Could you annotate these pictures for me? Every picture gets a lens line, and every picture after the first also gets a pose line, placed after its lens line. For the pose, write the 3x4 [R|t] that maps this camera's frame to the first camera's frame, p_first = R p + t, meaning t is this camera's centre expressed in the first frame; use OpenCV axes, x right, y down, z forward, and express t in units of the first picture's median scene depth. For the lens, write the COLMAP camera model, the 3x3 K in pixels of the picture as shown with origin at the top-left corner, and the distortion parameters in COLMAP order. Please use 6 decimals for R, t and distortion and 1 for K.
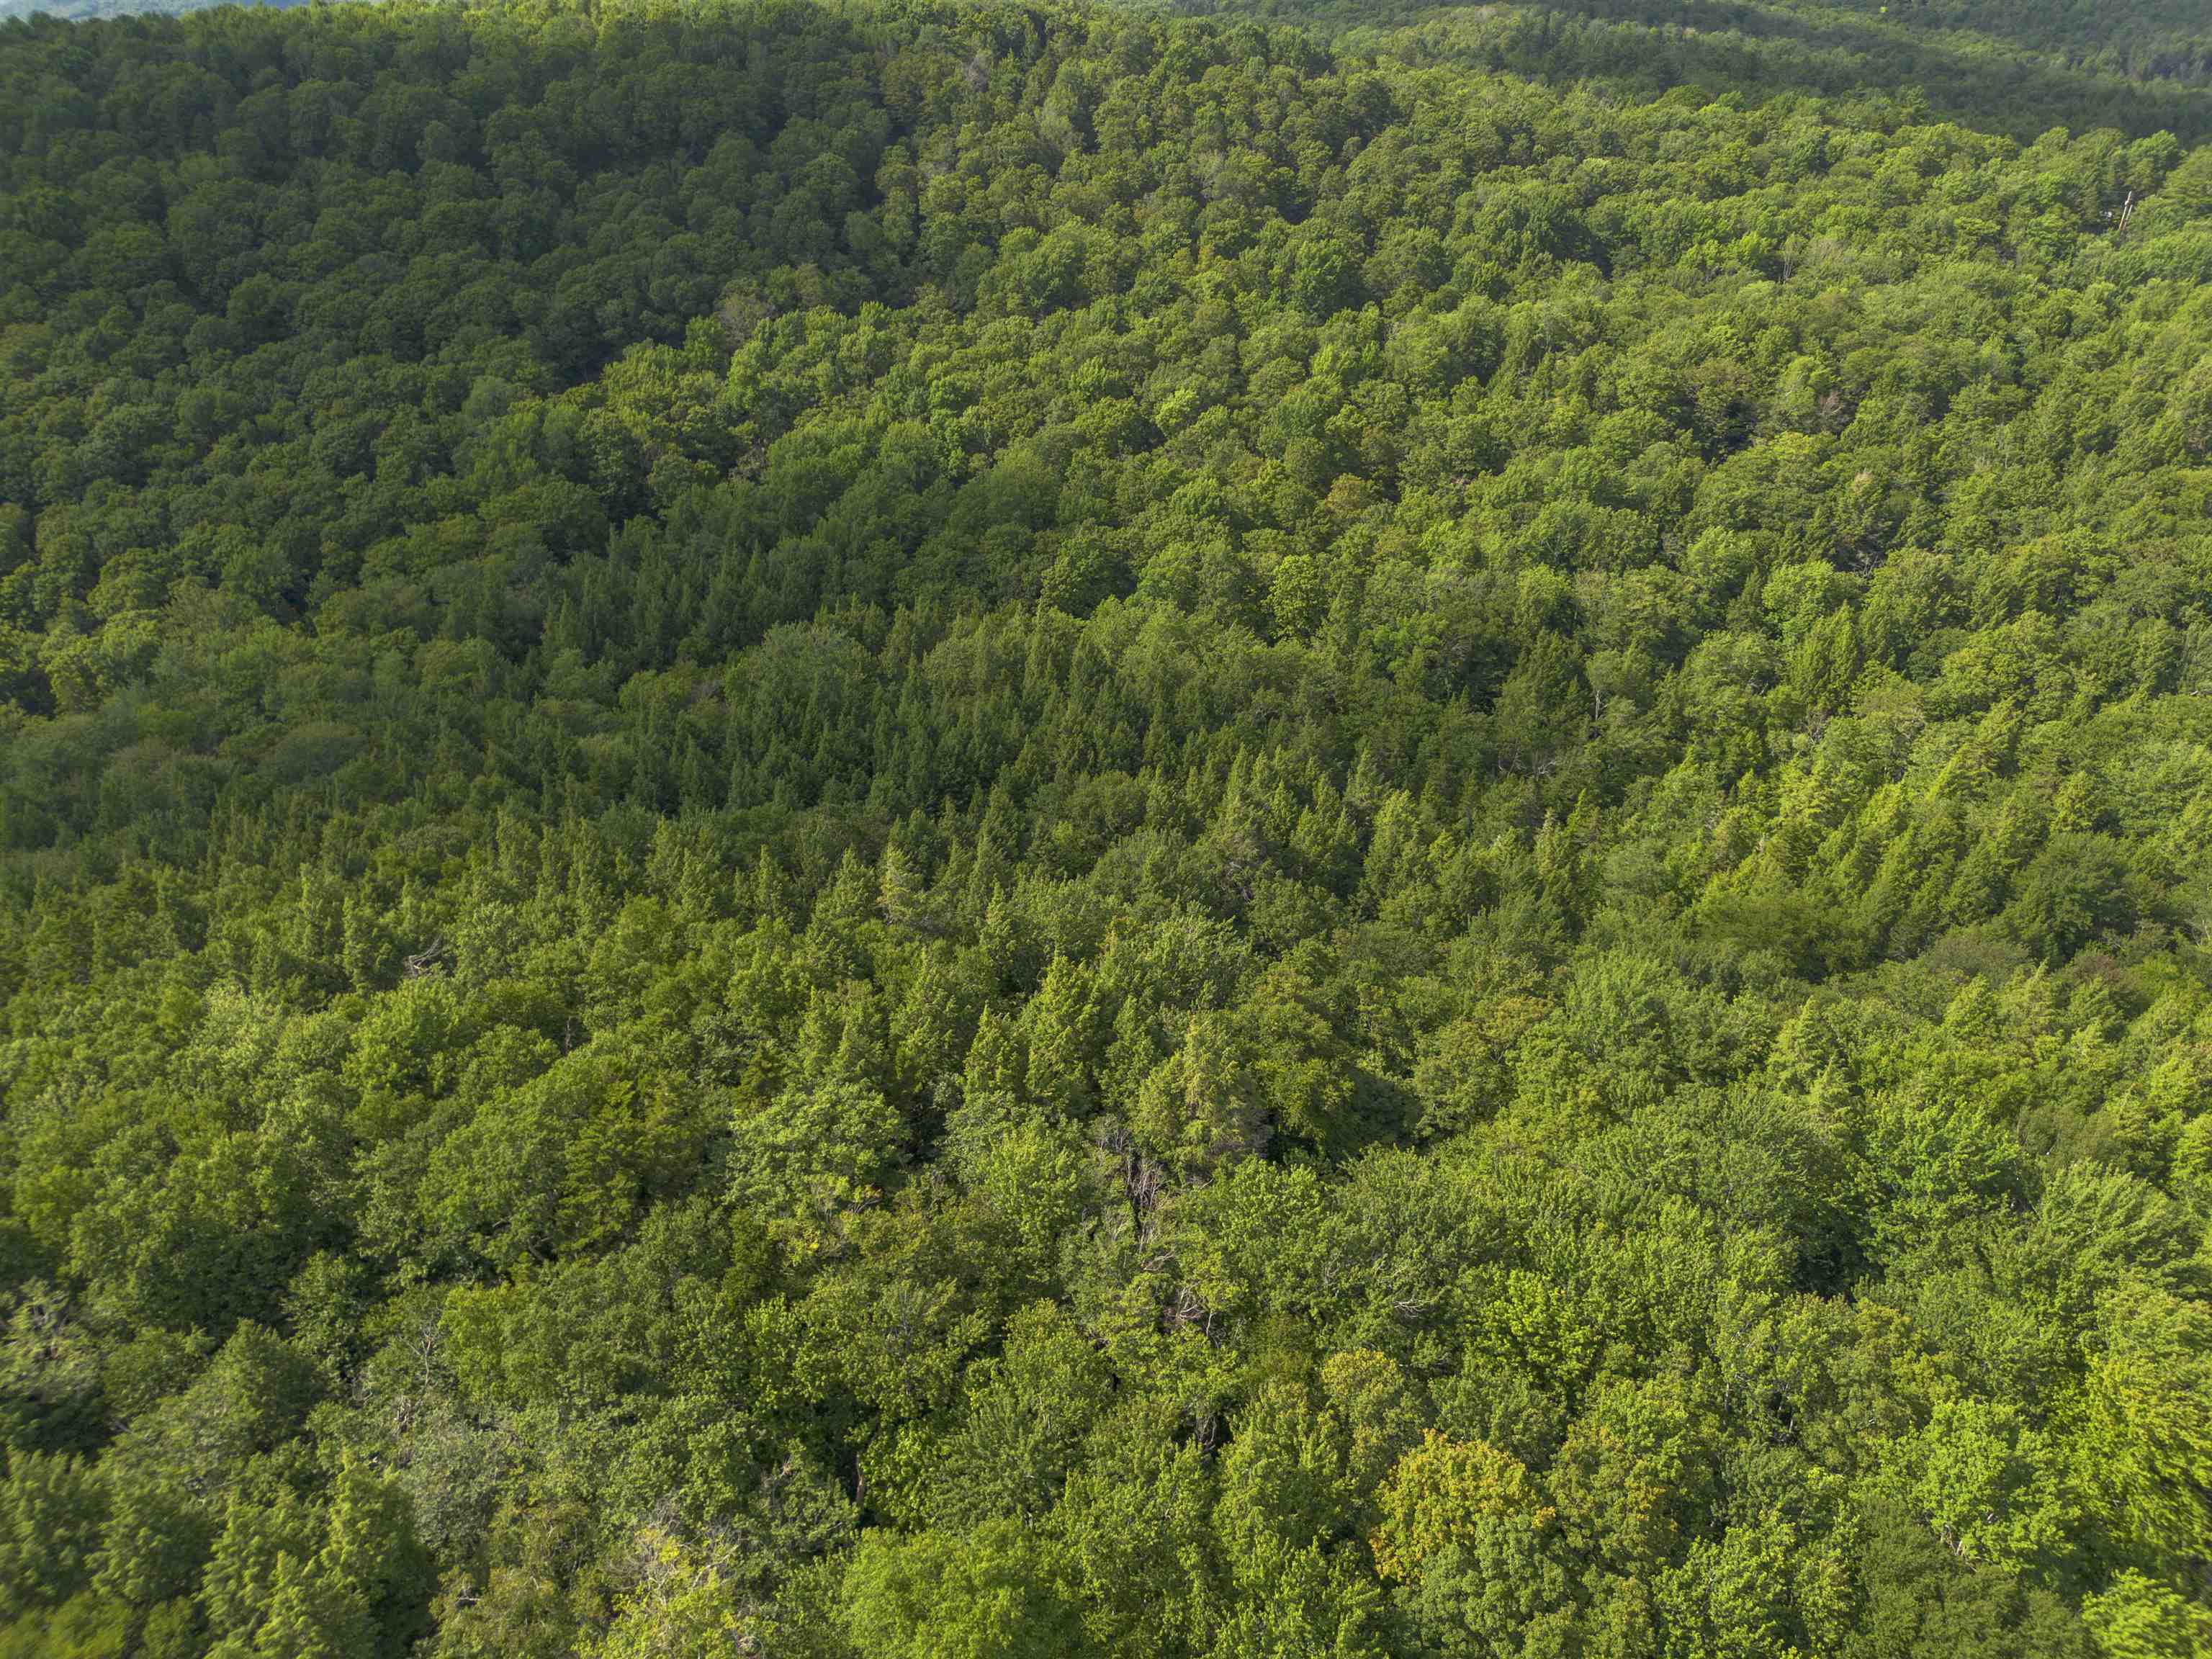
lens RADIAL K [[1536.4, 0, 1112.4], [0, 1536.4, 905.7], [0, 0, 1]] dist [0.069613, -0.070716]
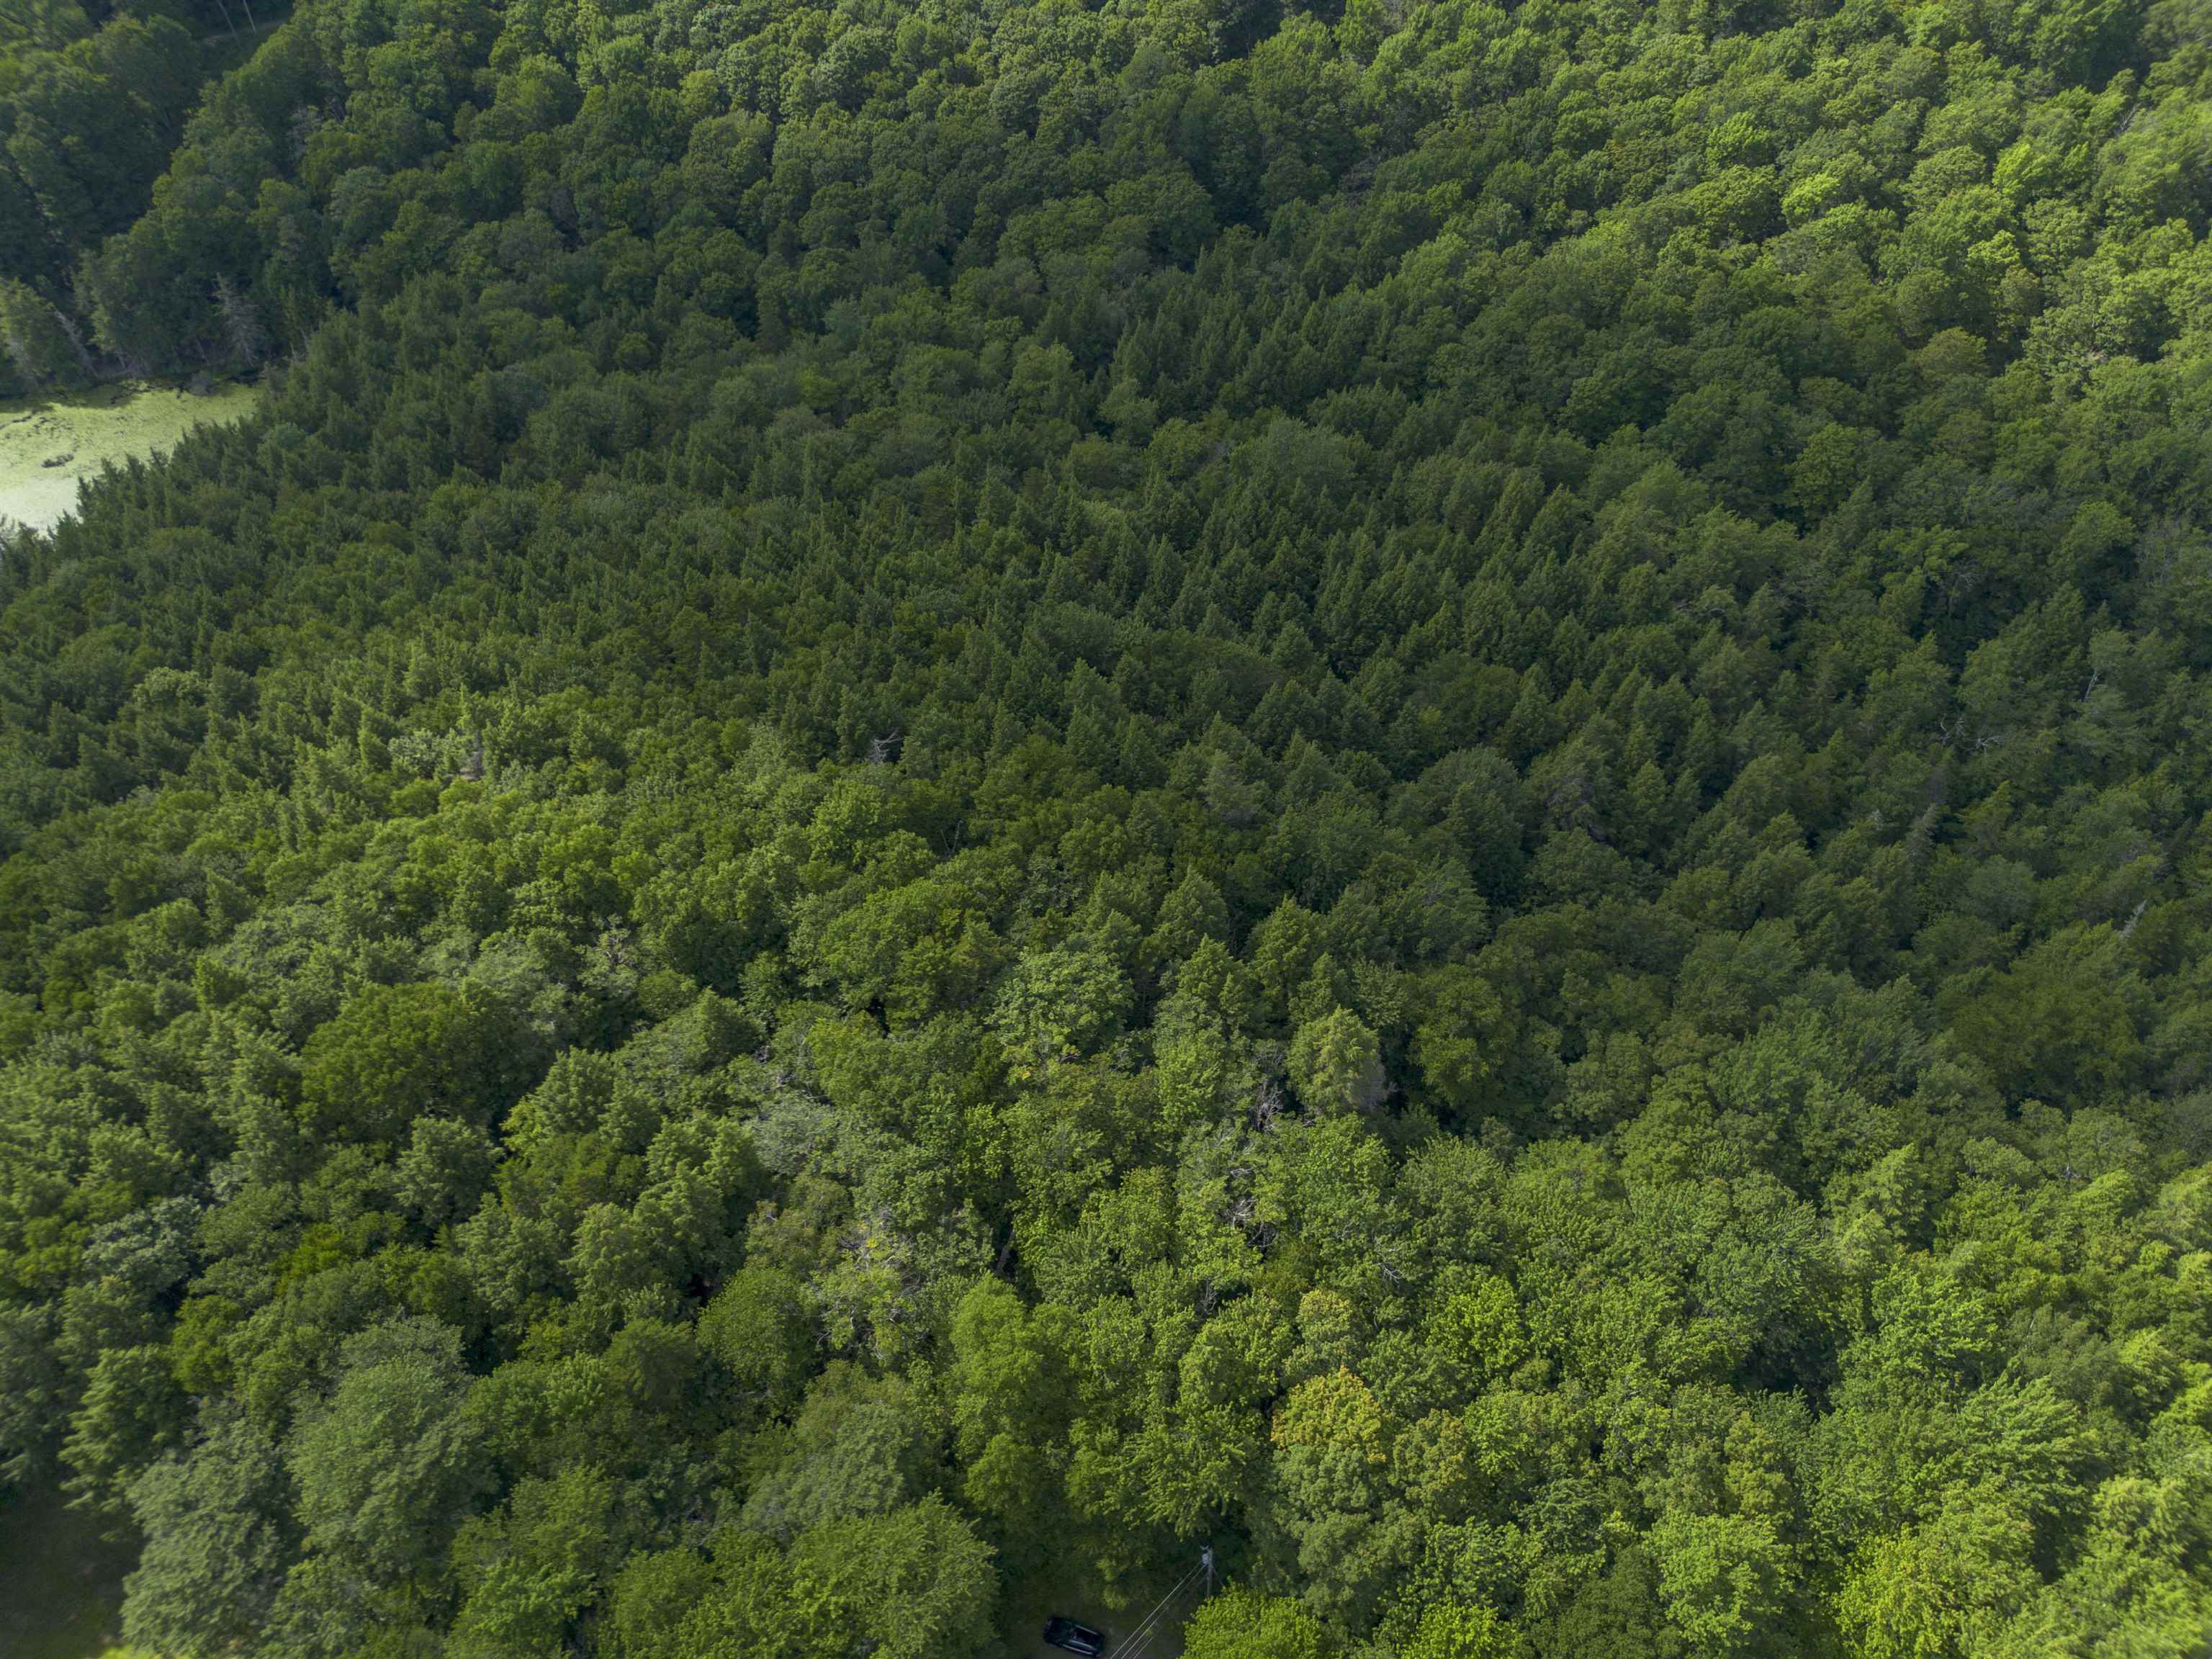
lens RADIAL K [[1536.4, 0, 1112.4], [0, 1536.4, 905.7], [0, 0, 1]] dist [0.069613, -0.070716]
pose [[0.891971, 0.323997, -0.315299, 0.256203], [-0.217488, 0.918937, 0.329019, -0.378549], [0.396342, -0.224902, 0.890131, -0.210960]]
